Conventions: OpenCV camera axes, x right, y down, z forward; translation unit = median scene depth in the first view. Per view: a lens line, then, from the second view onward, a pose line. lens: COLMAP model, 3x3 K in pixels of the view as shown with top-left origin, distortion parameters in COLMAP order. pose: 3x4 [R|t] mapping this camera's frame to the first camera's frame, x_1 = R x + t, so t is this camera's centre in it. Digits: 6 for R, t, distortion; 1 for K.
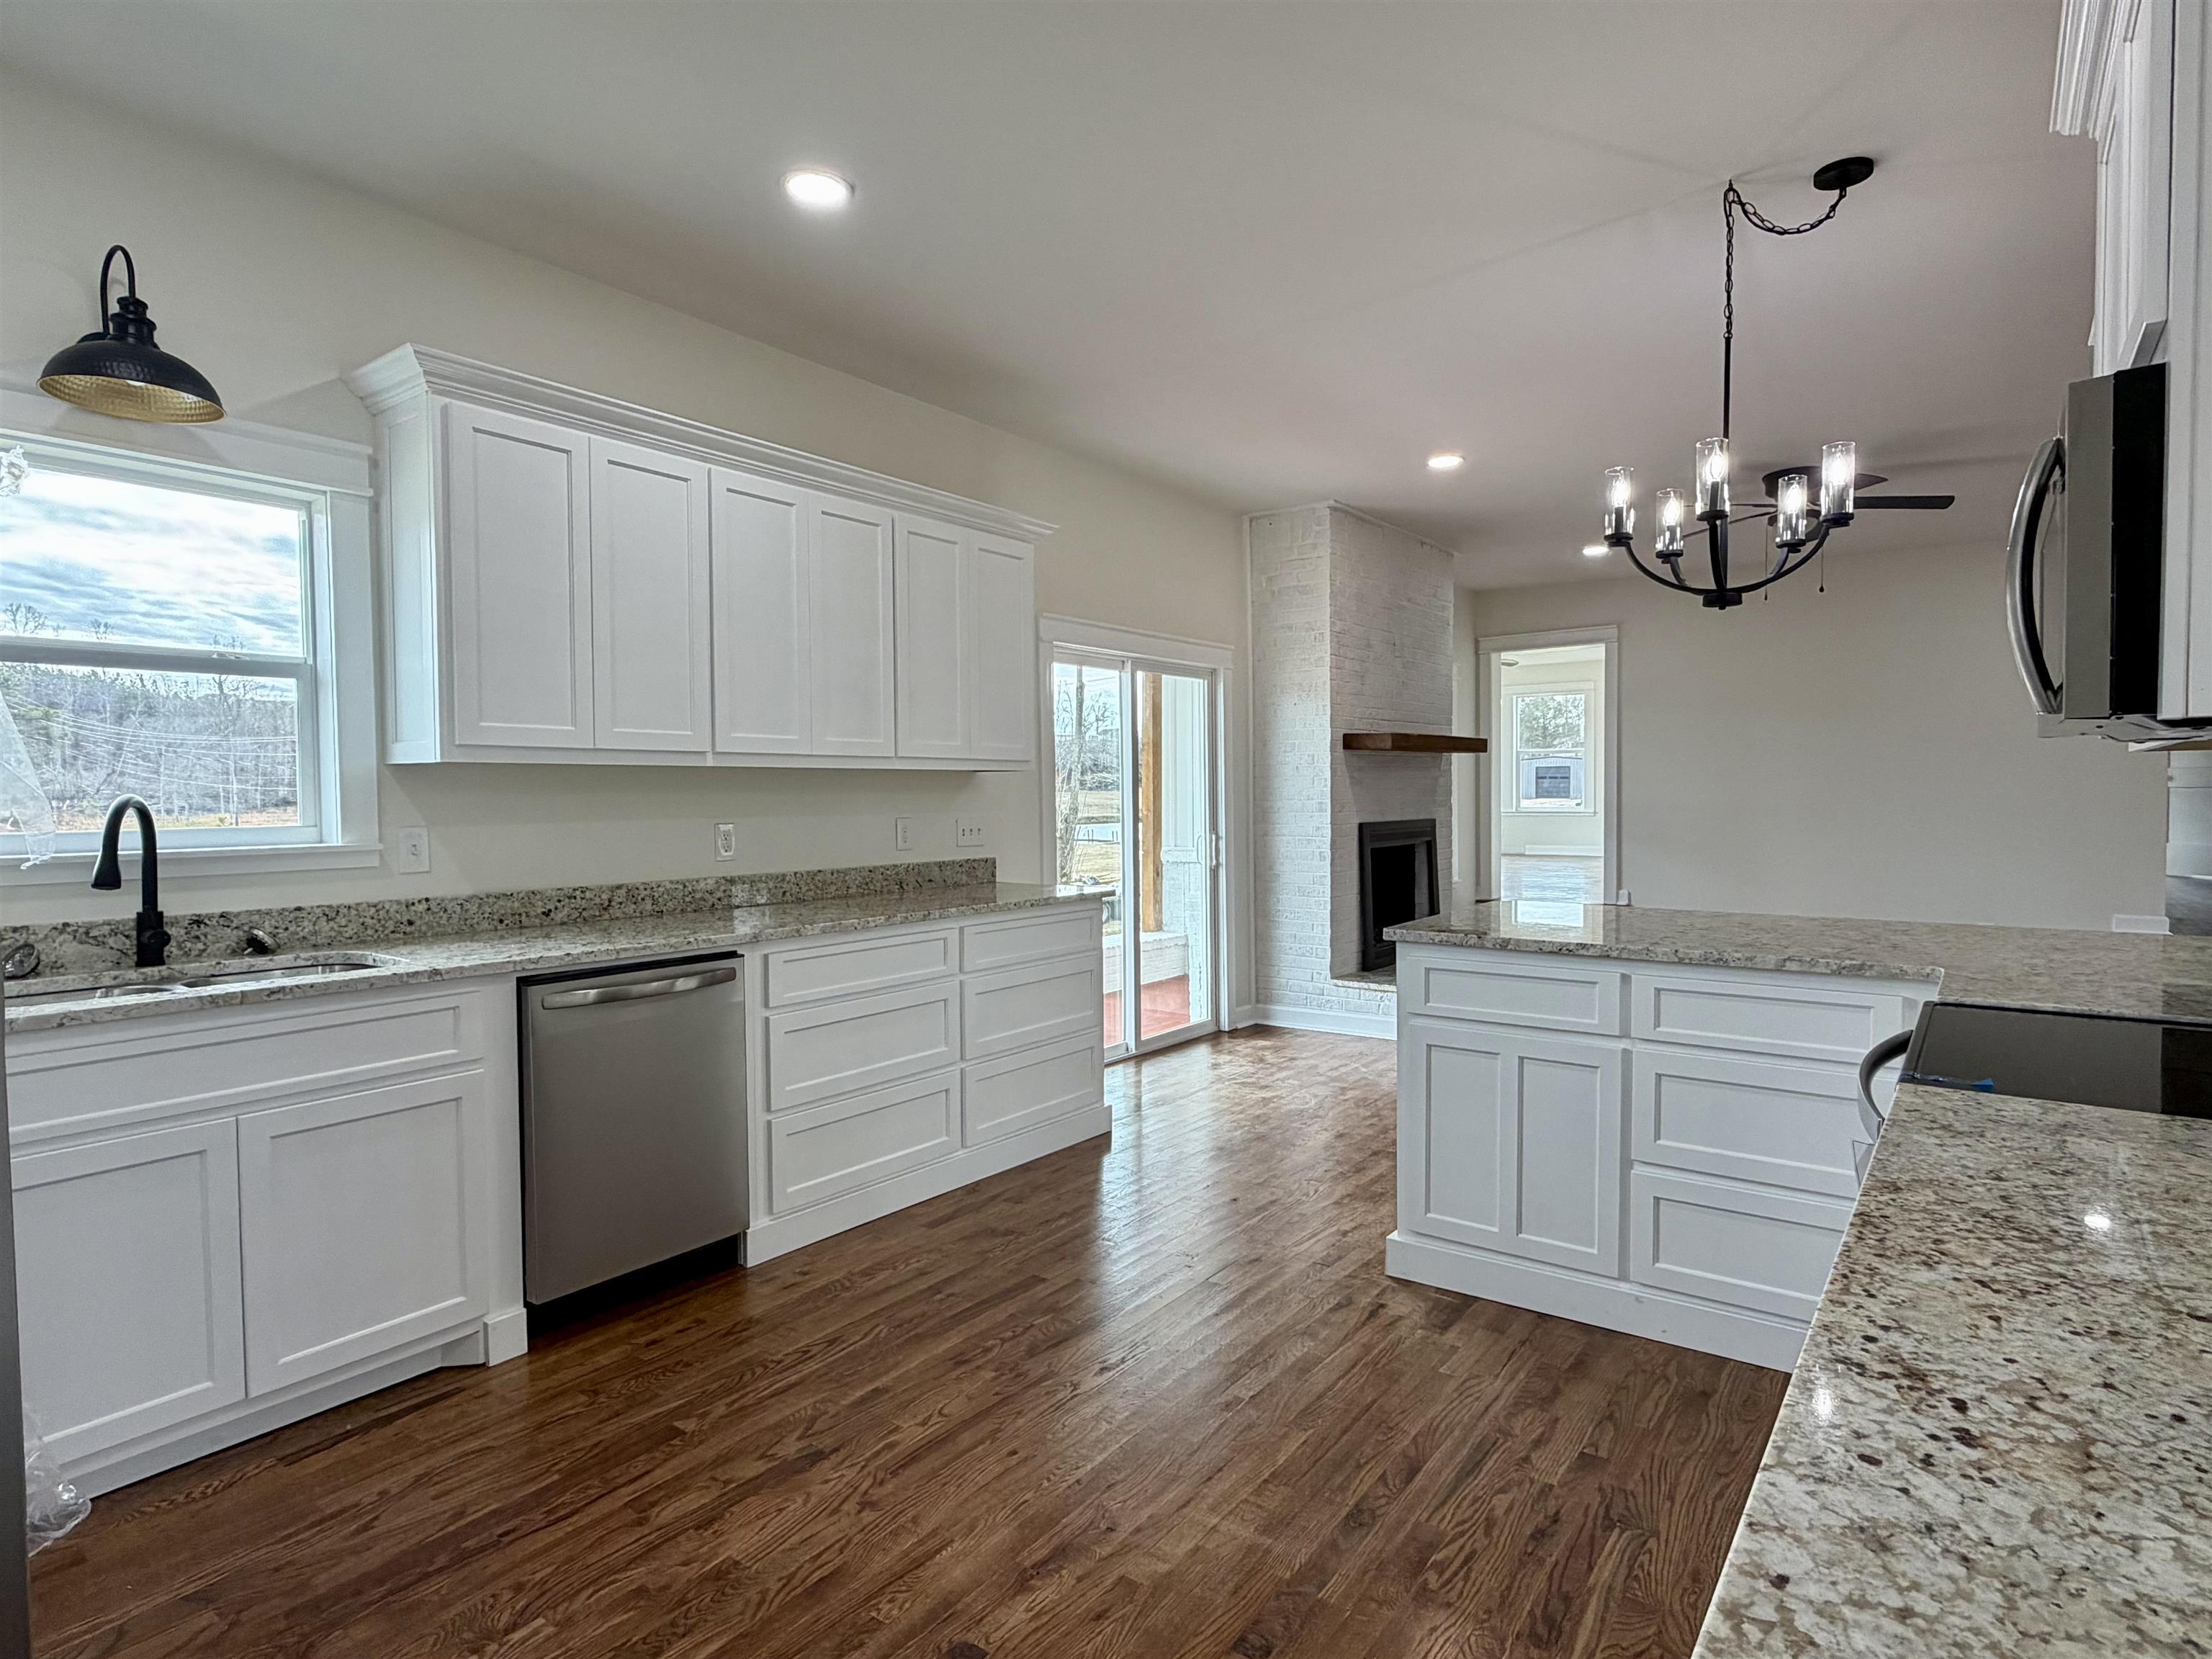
lens RADIAL K [[1194.0, 0, 1101.7], [0, 1194.0, 825.2], [0, 0, 1]] dist [0.005214, -0.000958]
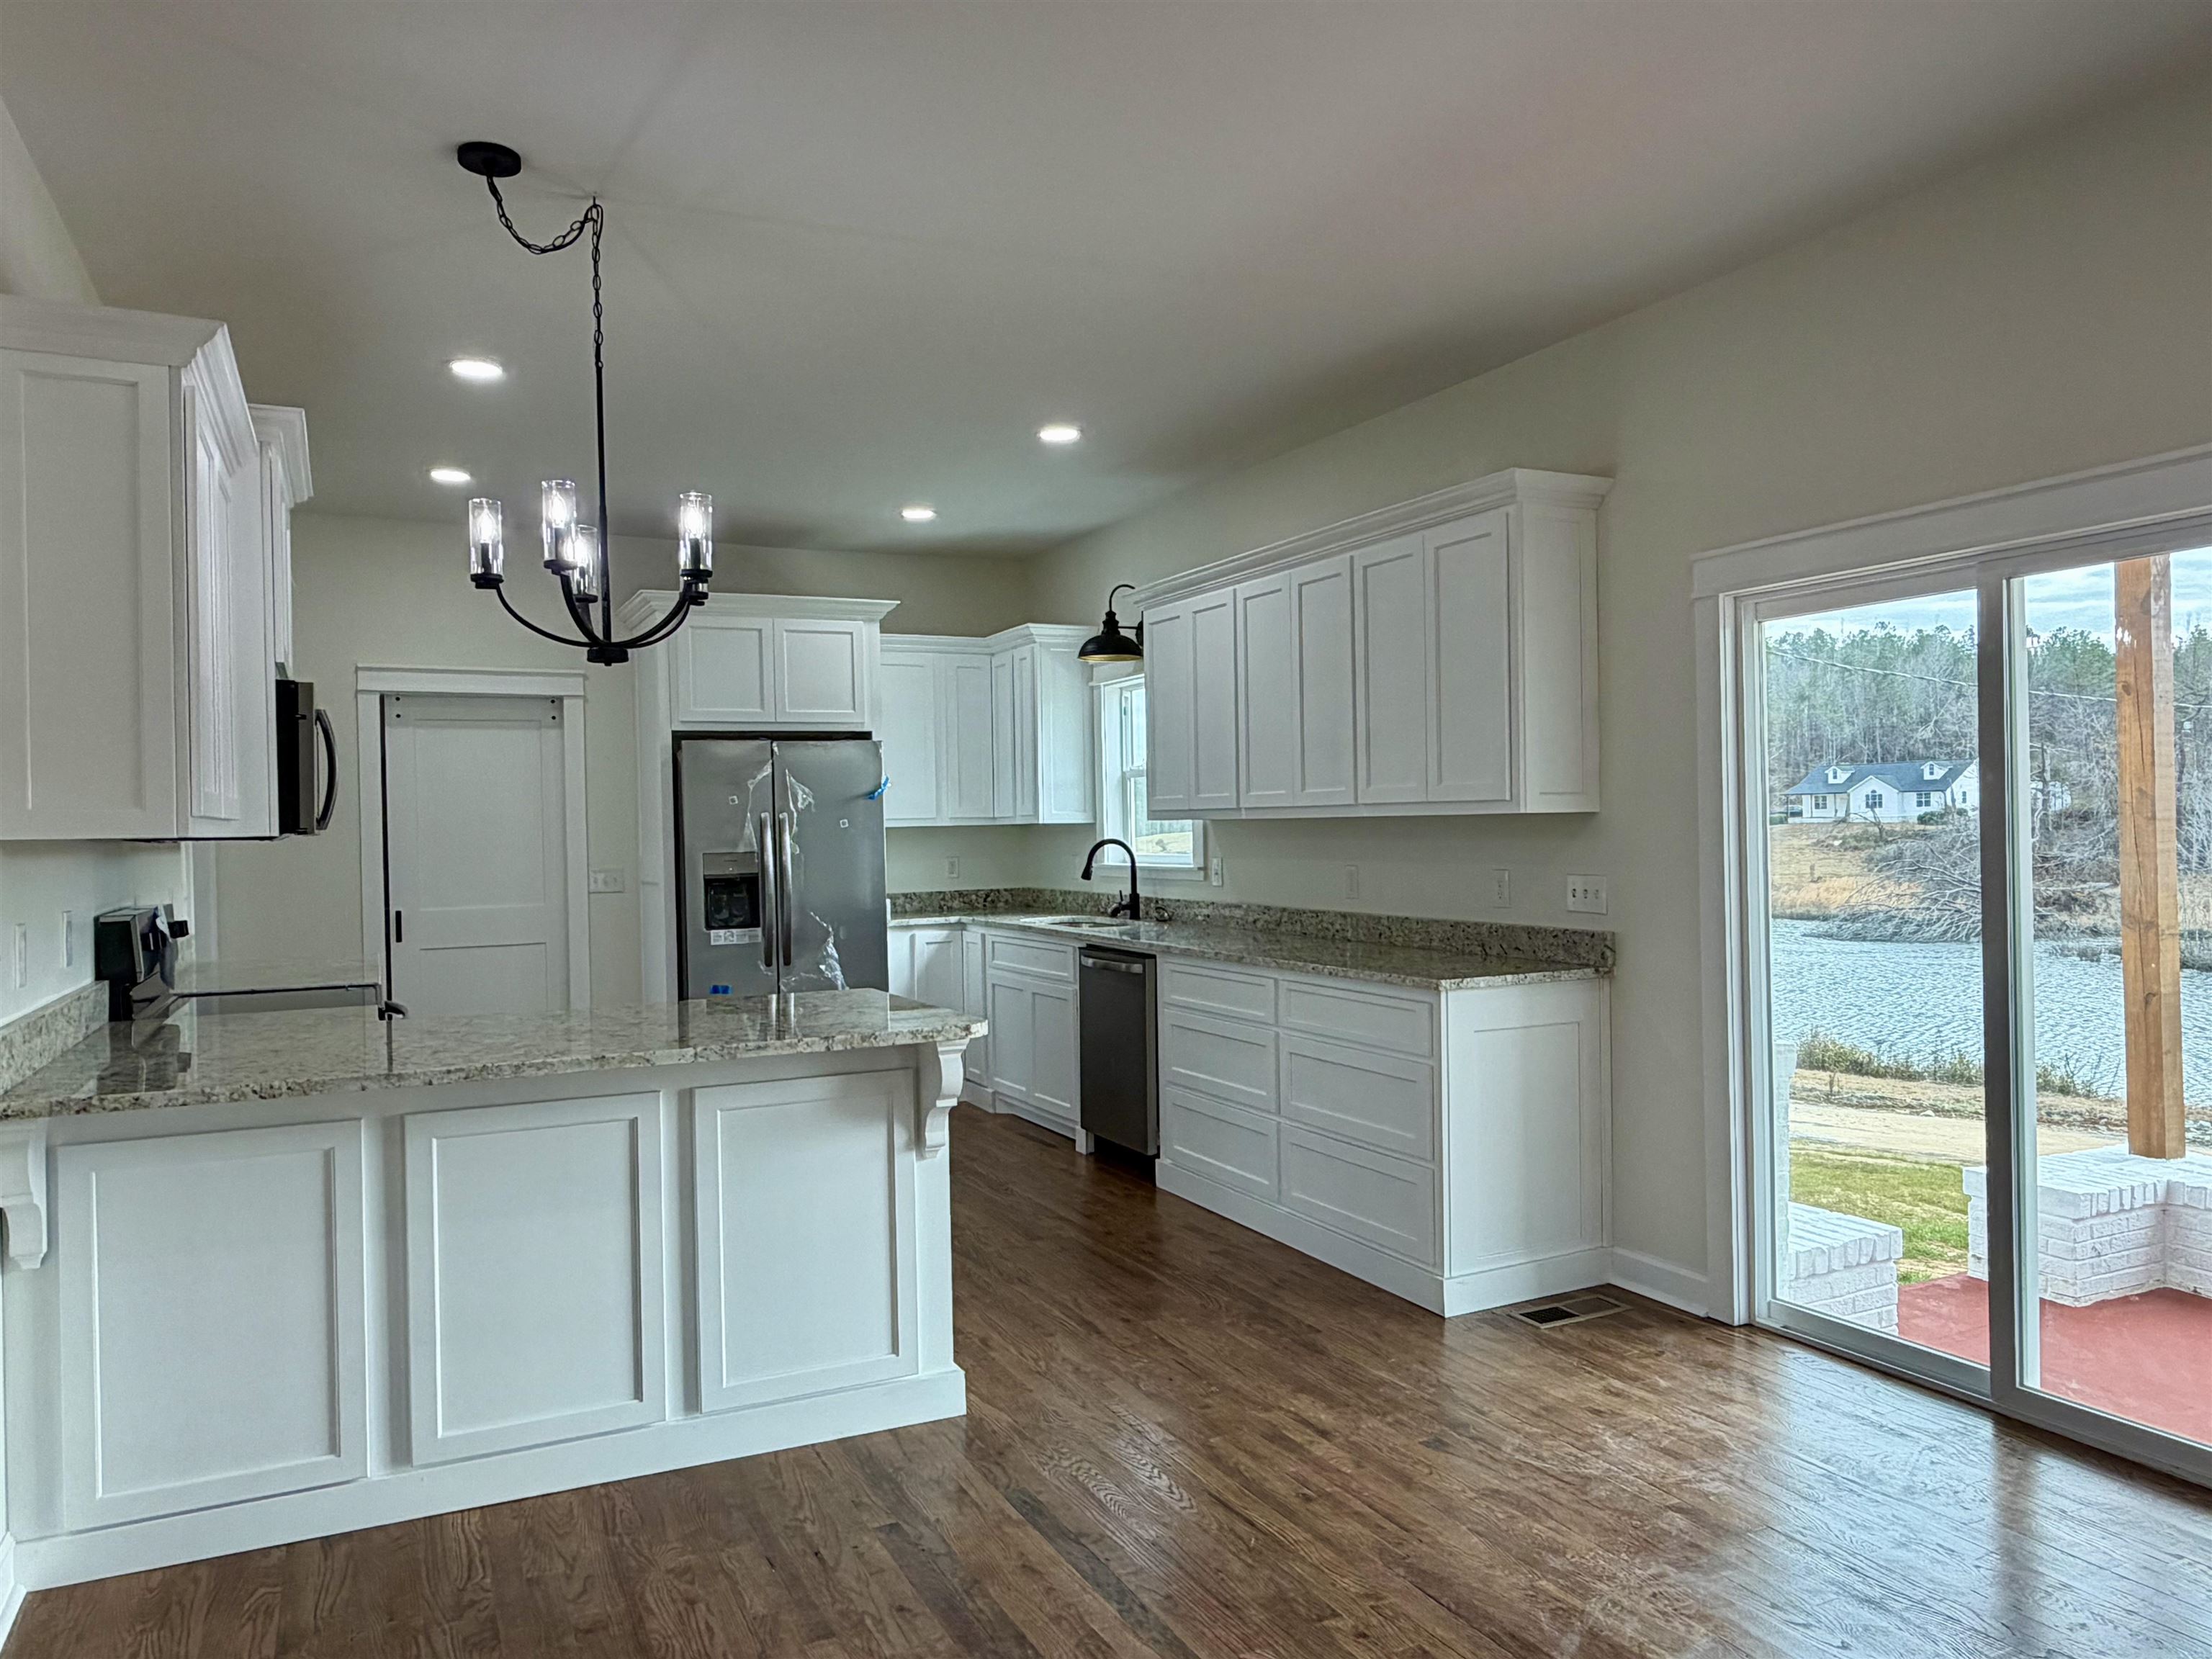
lens RADIAL K [[1491.0, 0, 1094.5], [0, 1491.0, 836.1], [0, 0, 1]] dist [-0.001915, -0.001102]
pose [[-0.453202, 0.021327, -0.891153, 1.270207], [-0.005710, 0.999624, 0.026827, -0.079558], [0.891389, 0.017246, -0.452910, 1.721329]]
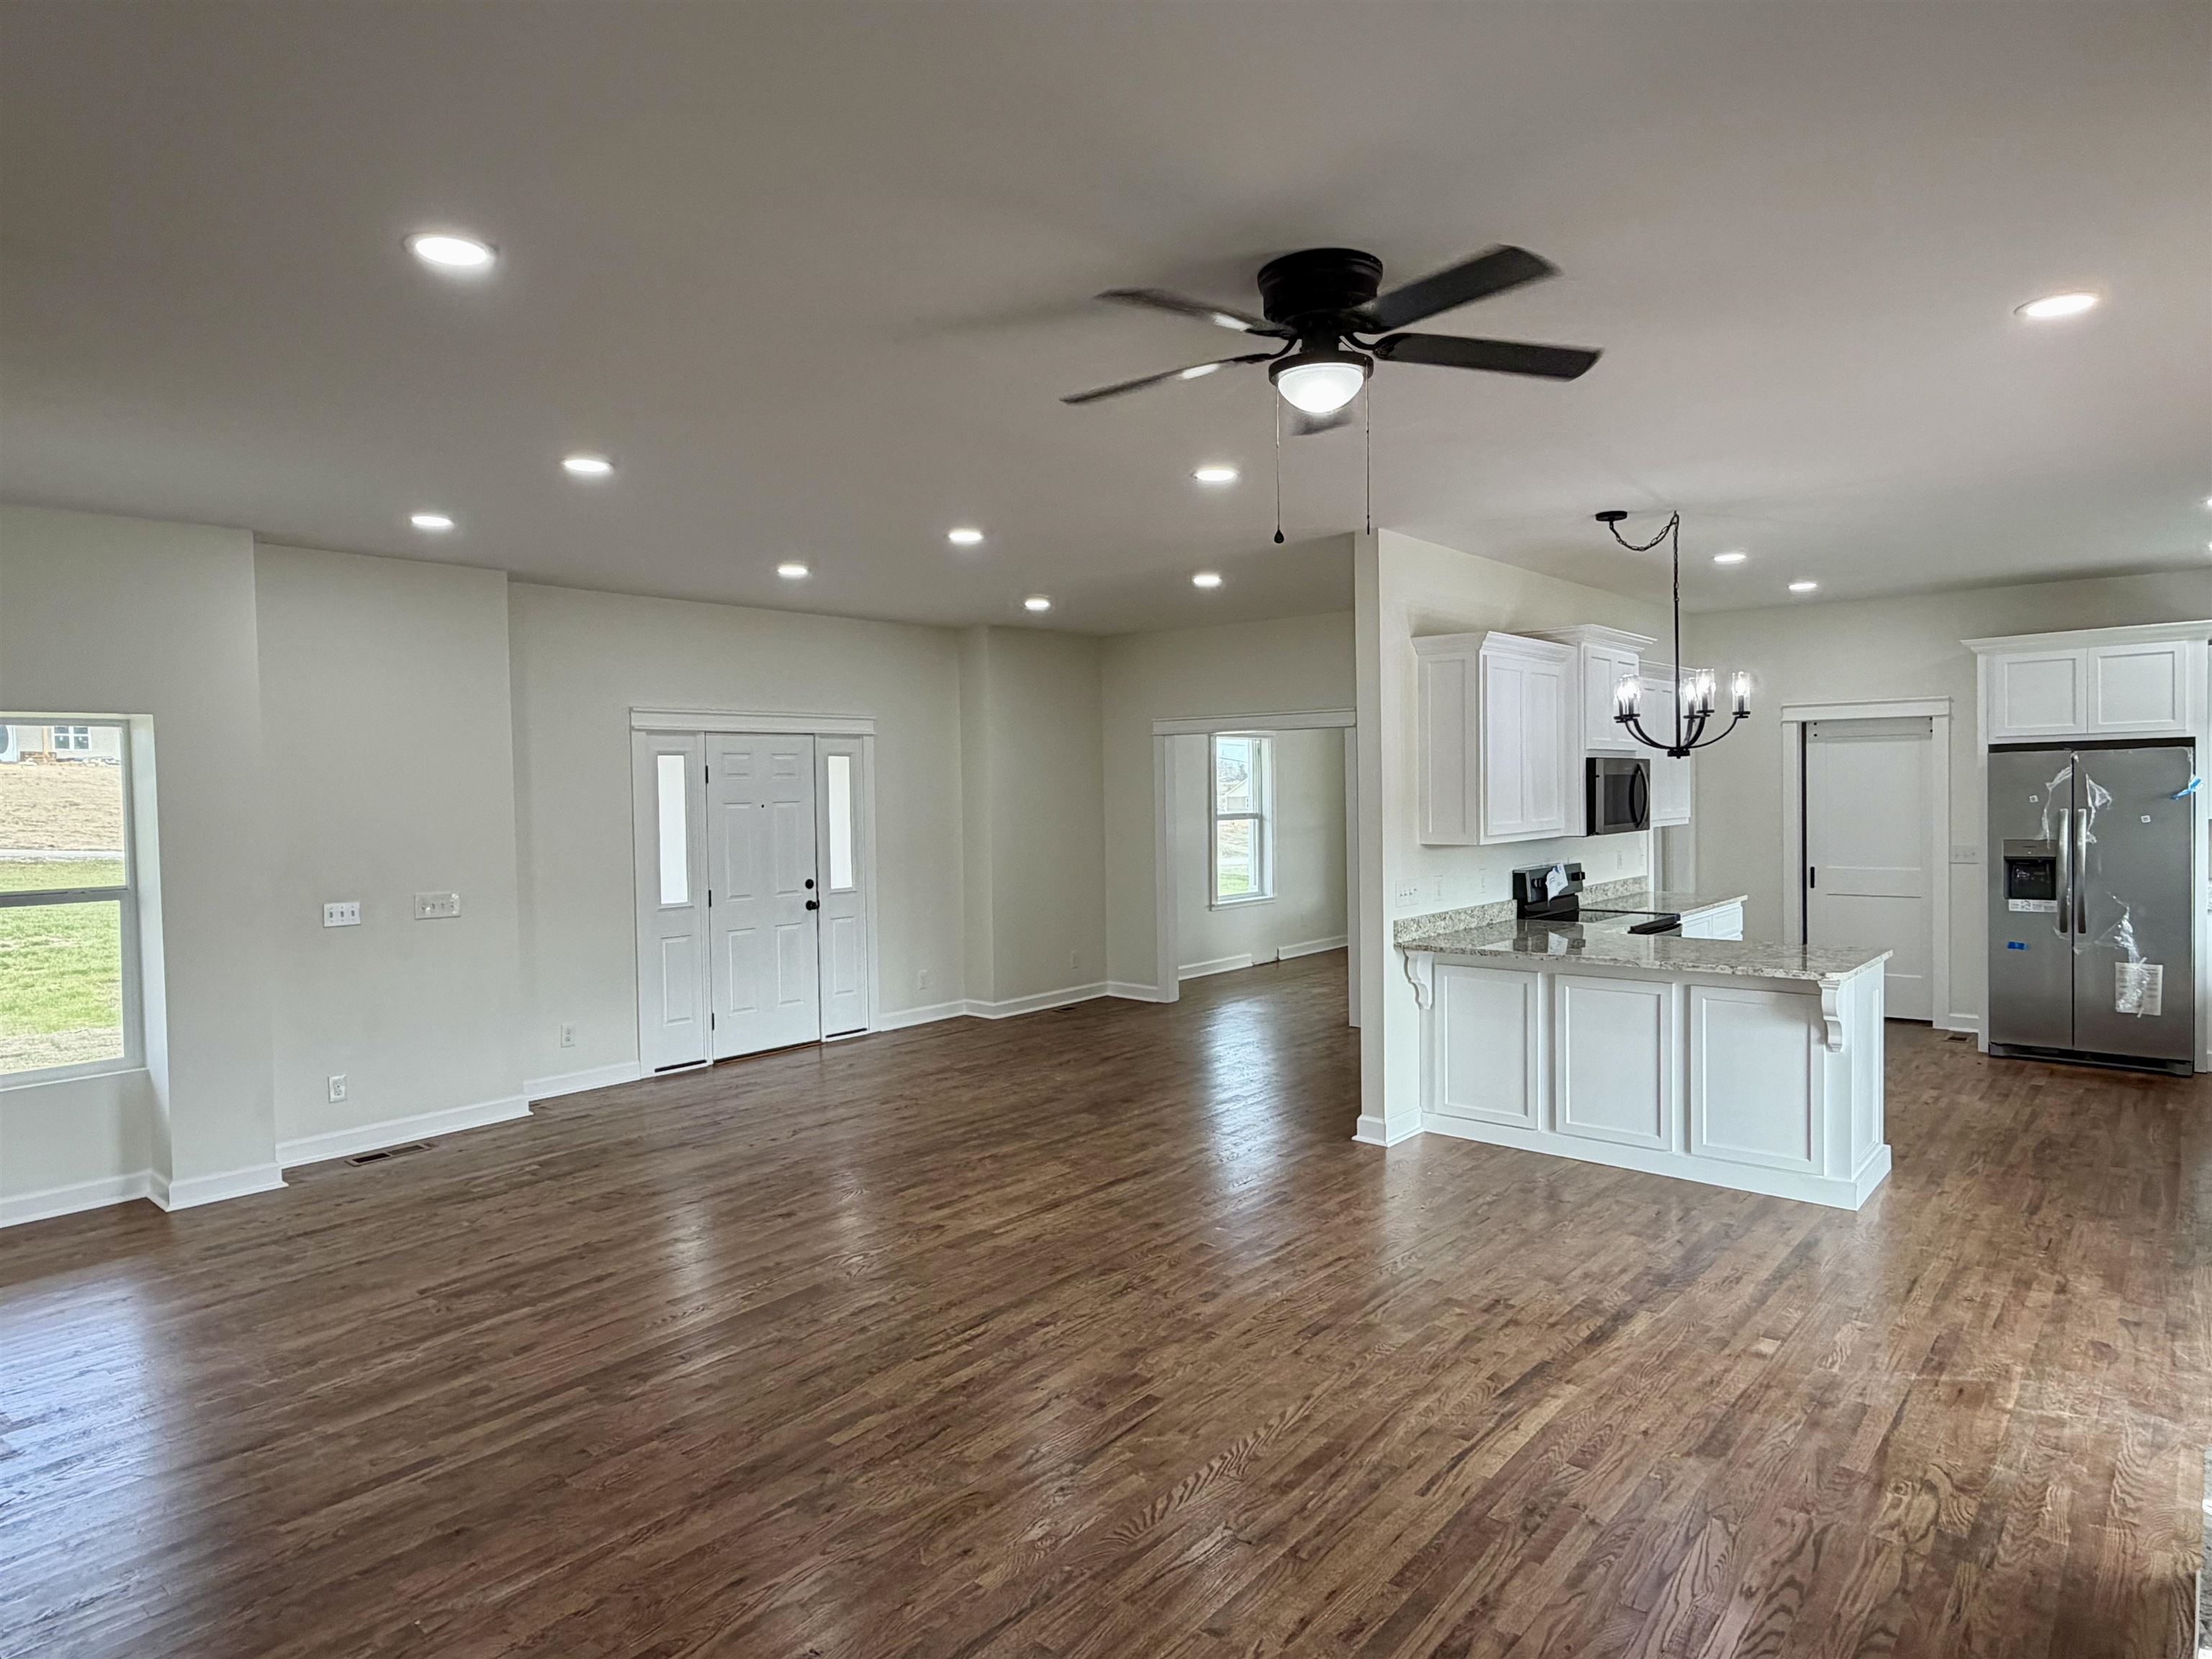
lens RADIAL K [[1305.1, 0, 1112.3], [0, 1305.1, 827.3], [0, 0, 1]] dist [0.002274, 0.001268]
pose [[-0.998012, 0.022700, 0.058797, 1.141047], [0.026303, 0.997776, 0.061241, -0.204029], [-0.057276, 0.062666, -0.996390, 2.722035]]
